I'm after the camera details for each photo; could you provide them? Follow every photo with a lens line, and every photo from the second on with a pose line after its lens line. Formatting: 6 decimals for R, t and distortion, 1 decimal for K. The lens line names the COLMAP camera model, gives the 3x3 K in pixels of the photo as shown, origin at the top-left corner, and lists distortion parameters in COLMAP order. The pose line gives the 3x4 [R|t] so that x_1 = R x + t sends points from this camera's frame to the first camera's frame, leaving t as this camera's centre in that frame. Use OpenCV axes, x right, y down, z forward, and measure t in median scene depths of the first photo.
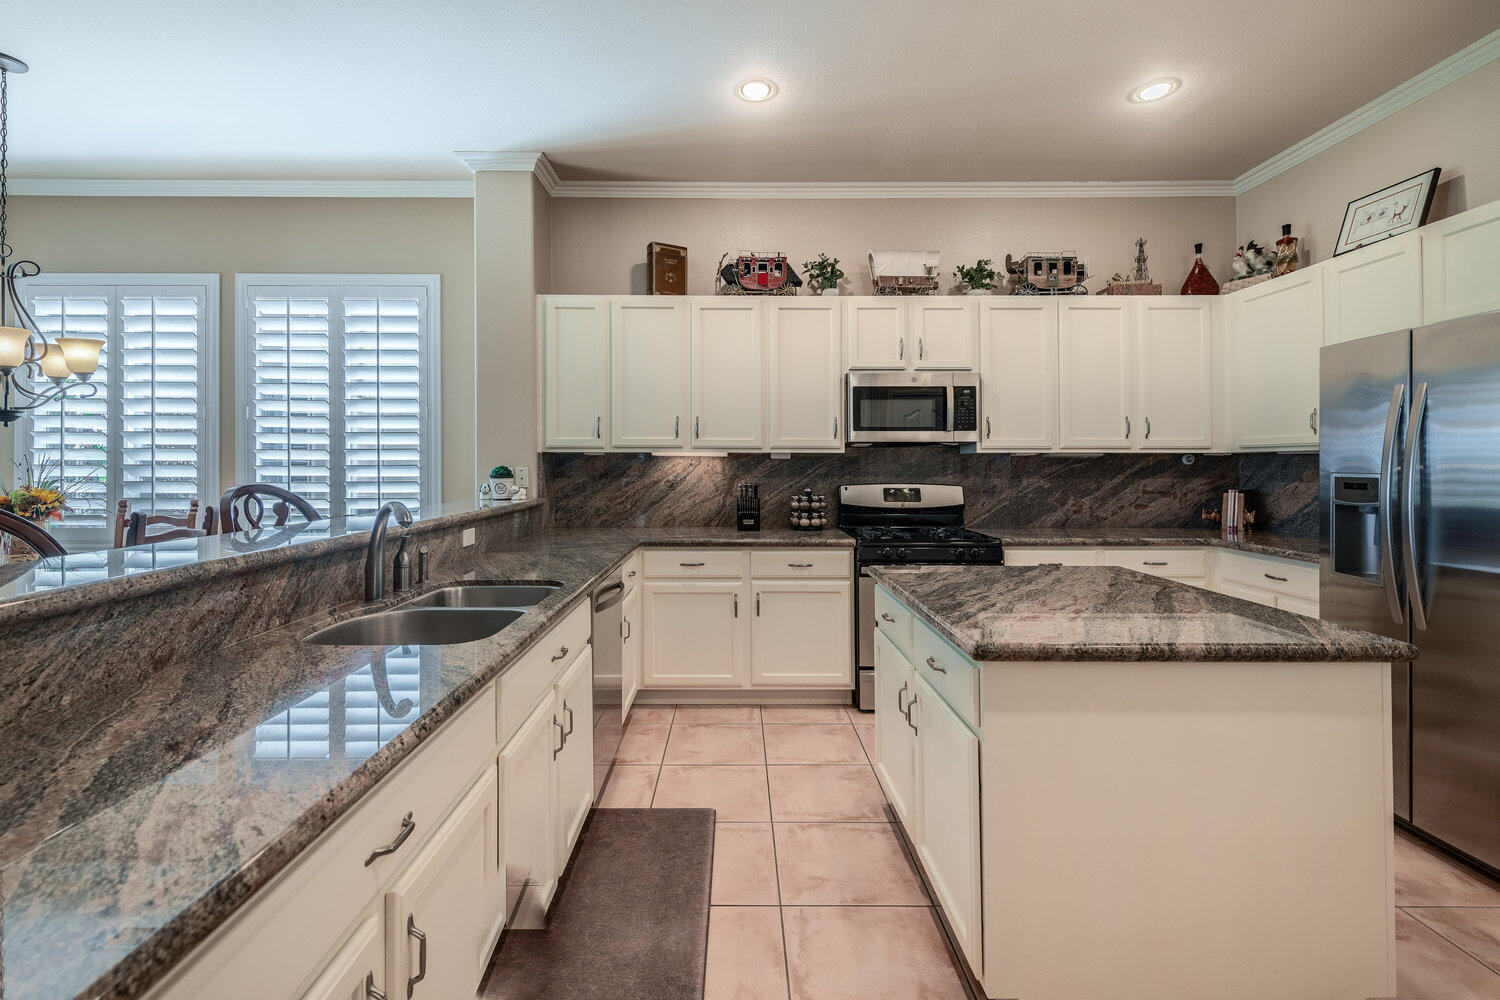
lens RADIAL K [[691.3, 0, 745.2], [0, 691.3, 453.9], [0, 0, 1]] dist [0.023452, 0.000249]
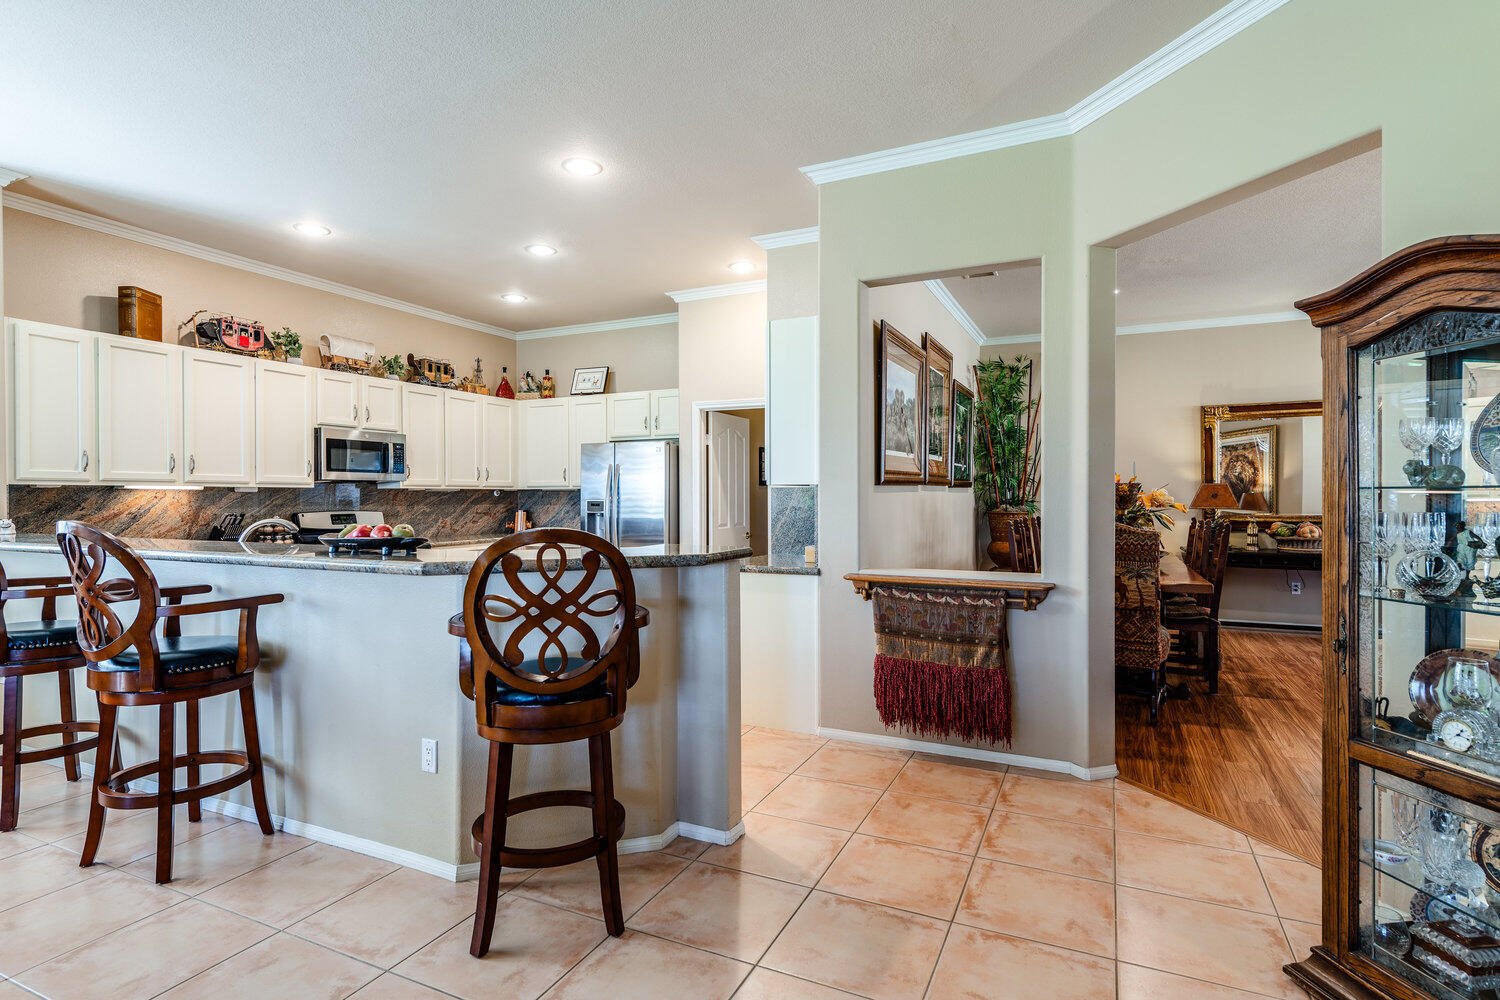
lens RADIAL K [[751.2, 0, 752.1], [0, 751.2, 503.7], [0, 0, 1]] dist [0.000769, -0.001352]
pose [[0.430462, -0.010818, 0.902544, -0.757999], [-0.008281, 0.999839, 0.015934, -0.000567], [-0.902570, -0.014333, 0.430303, -0.345741]]
